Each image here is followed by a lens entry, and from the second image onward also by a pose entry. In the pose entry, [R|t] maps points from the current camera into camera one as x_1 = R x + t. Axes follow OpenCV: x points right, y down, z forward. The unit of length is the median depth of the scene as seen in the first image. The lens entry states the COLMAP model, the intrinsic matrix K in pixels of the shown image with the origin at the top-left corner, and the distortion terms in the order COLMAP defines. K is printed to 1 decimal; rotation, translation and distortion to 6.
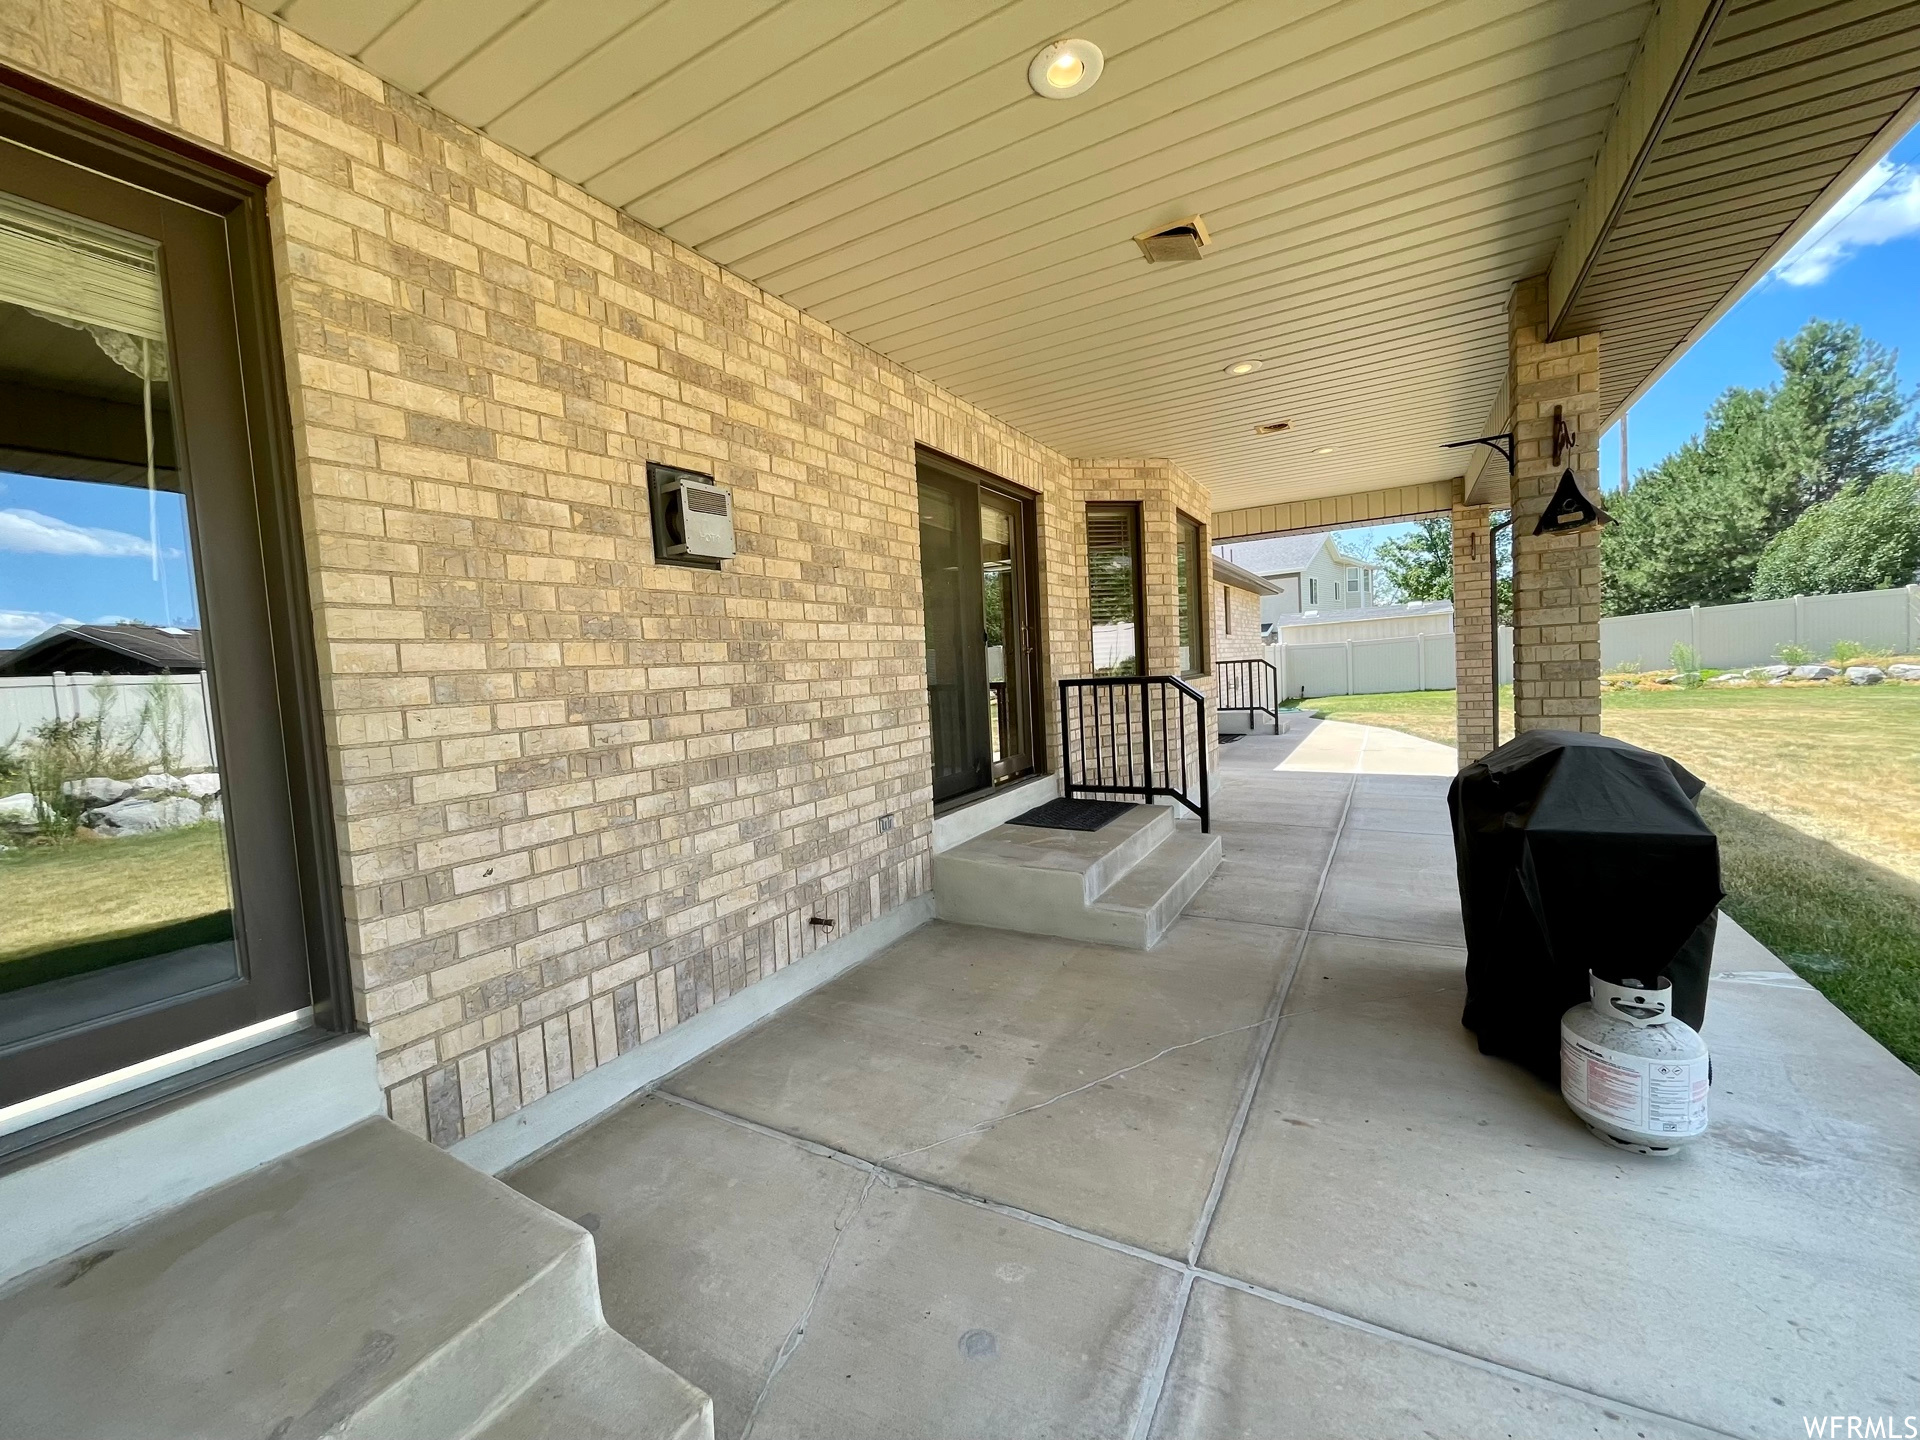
lens RADIAL K [[772.4, 0, 947.4], [0, 772.4, 717.0], [0, 0, 1]] dist [-0.006070, 0.001098]
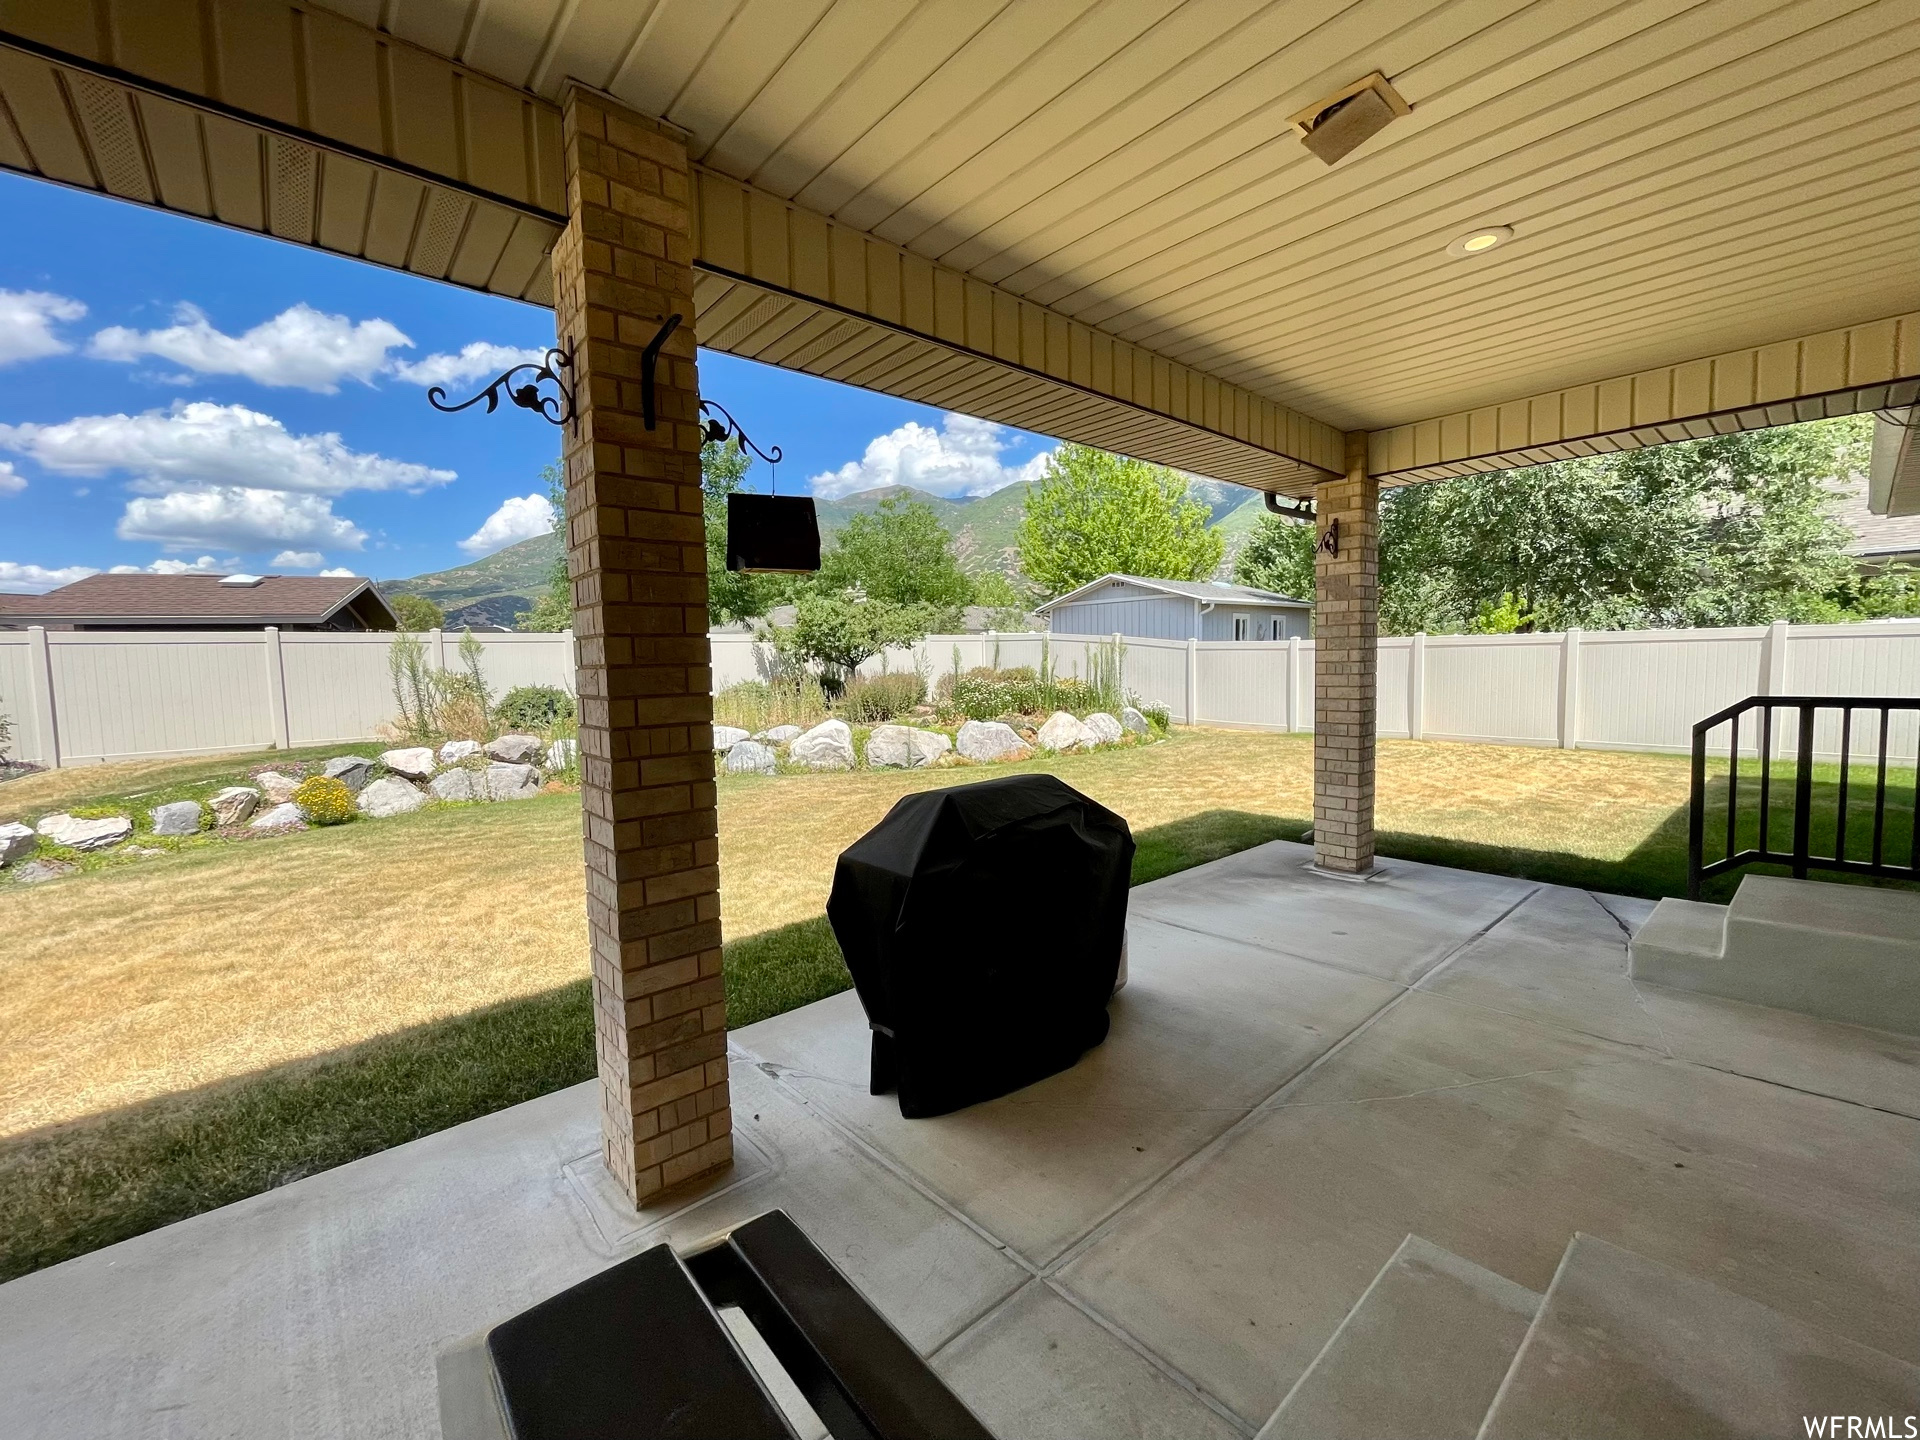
lens RADIAL K [[772.4, 0, 968.4], [0, 772.4, 712.6], [0, 0, 1]] dist [-0.006070, 0.001098]
pose [[-0.946539, 0.055303, 0.317814, 0.080525], [0.094460, 0.989528, 0.109142, -0.033210], [-0.308450, 0.133328, -0.941850, 0.345066]]
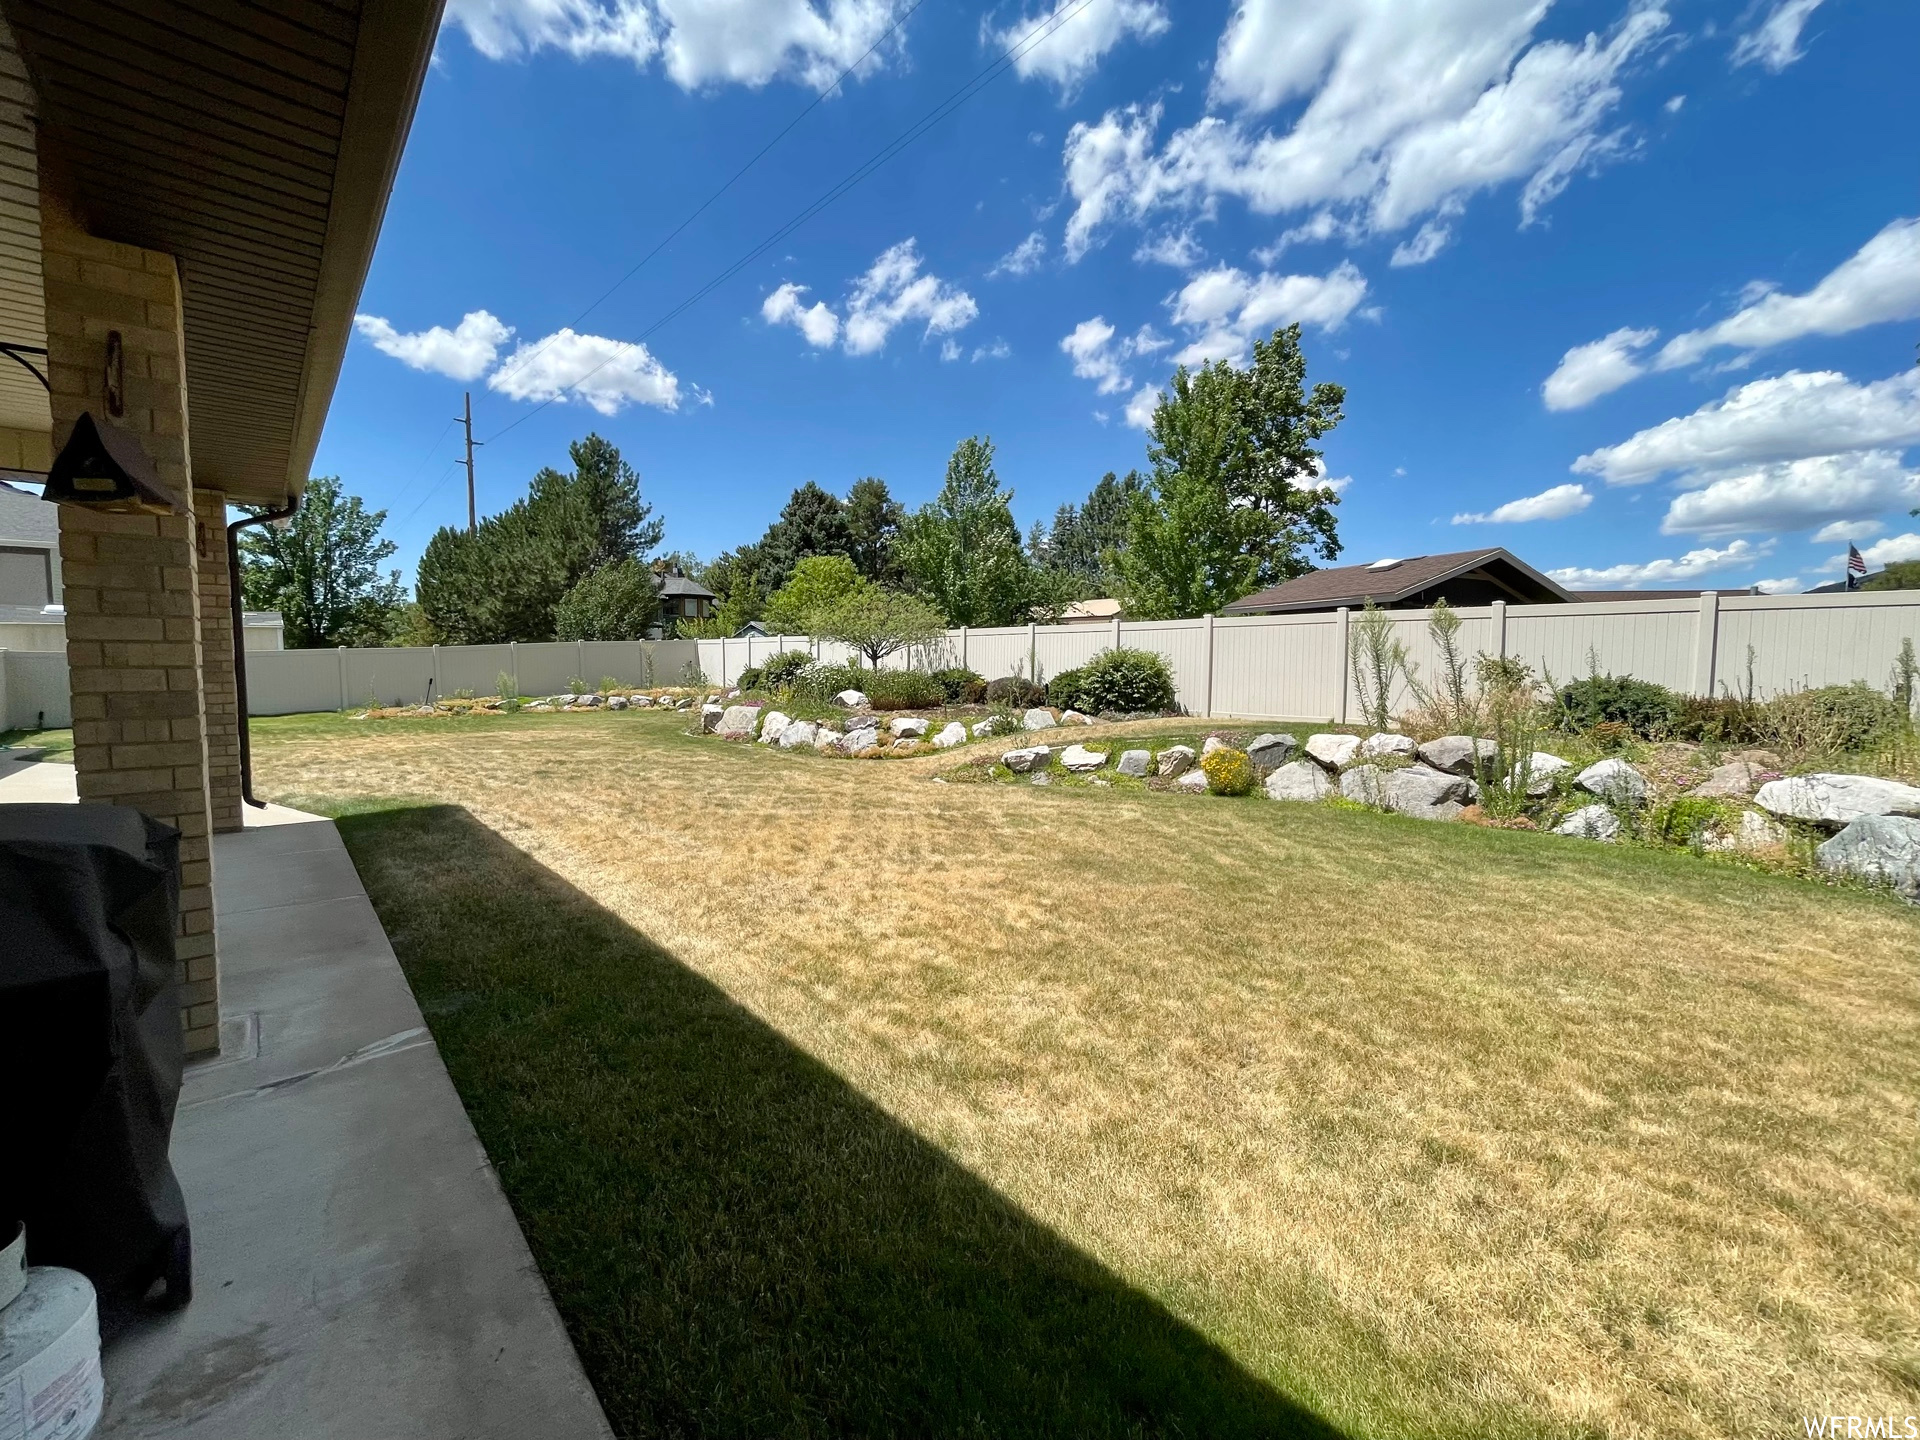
lens RADIAL K [[772.4, 0, 953.2], [0, 772.4, 716.5], [0, 0, 1]] dist [-0.006070, 0.001098]
pose [[0.312422, -0.010316, 0.949887, 0.079310], [0.038472, 0.999258, -0.001802, -0.004282], [-0.949164, 0.037107, 0.312587, 0.012793]]
